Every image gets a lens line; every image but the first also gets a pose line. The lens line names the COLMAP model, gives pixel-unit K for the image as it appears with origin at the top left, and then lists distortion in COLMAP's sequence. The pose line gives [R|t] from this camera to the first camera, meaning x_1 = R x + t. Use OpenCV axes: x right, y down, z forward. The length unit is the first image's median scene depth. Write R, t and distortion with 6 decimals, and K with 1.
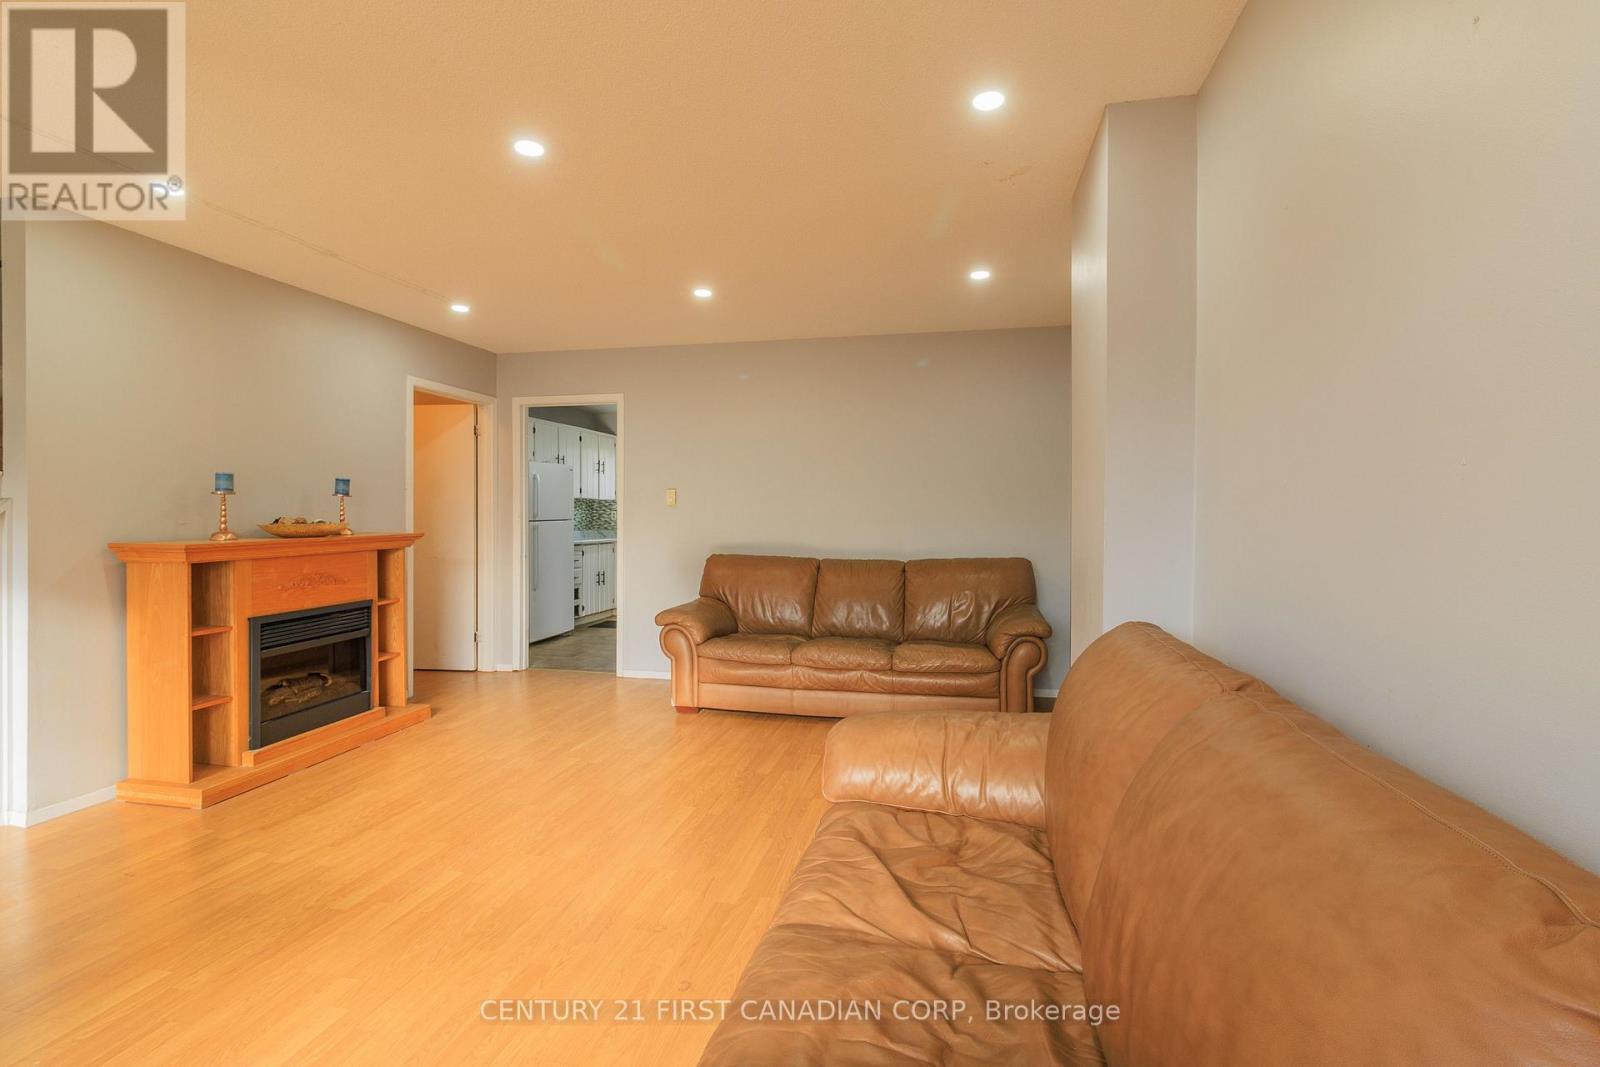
lens RADIAL K [[774.0, 0, 787.0], [0, 774.0, 521.0], [0, 0, 1]] dist [0.001238, 0.000080]
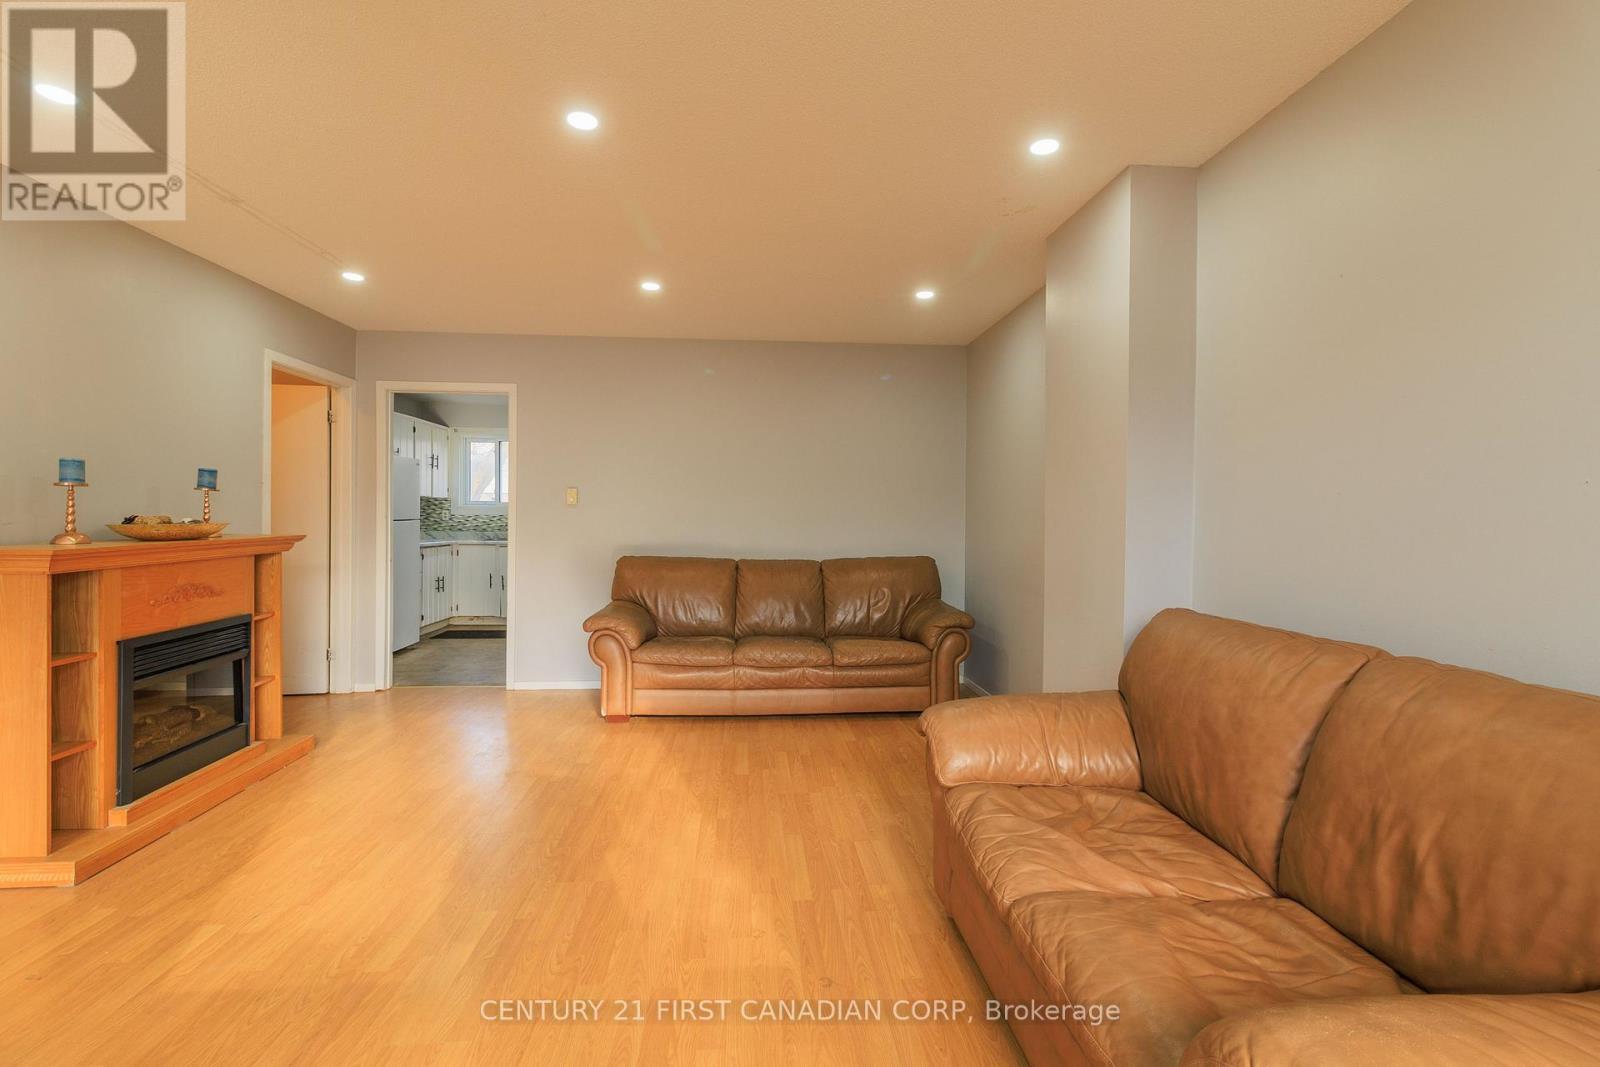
lens RADIAL K [[774.0, 0, 787.0], [0, 774.0, 521.0], [0, 0, 1]] dist [0.001238, 0.000080]
pose [[0.954526, 0.002995, 0.298112, -0.230707], [-0.002699, 0.999995, -0.001405, 0.000254], [-0.298115, 0.000537, 0.954530, 0.023871]]
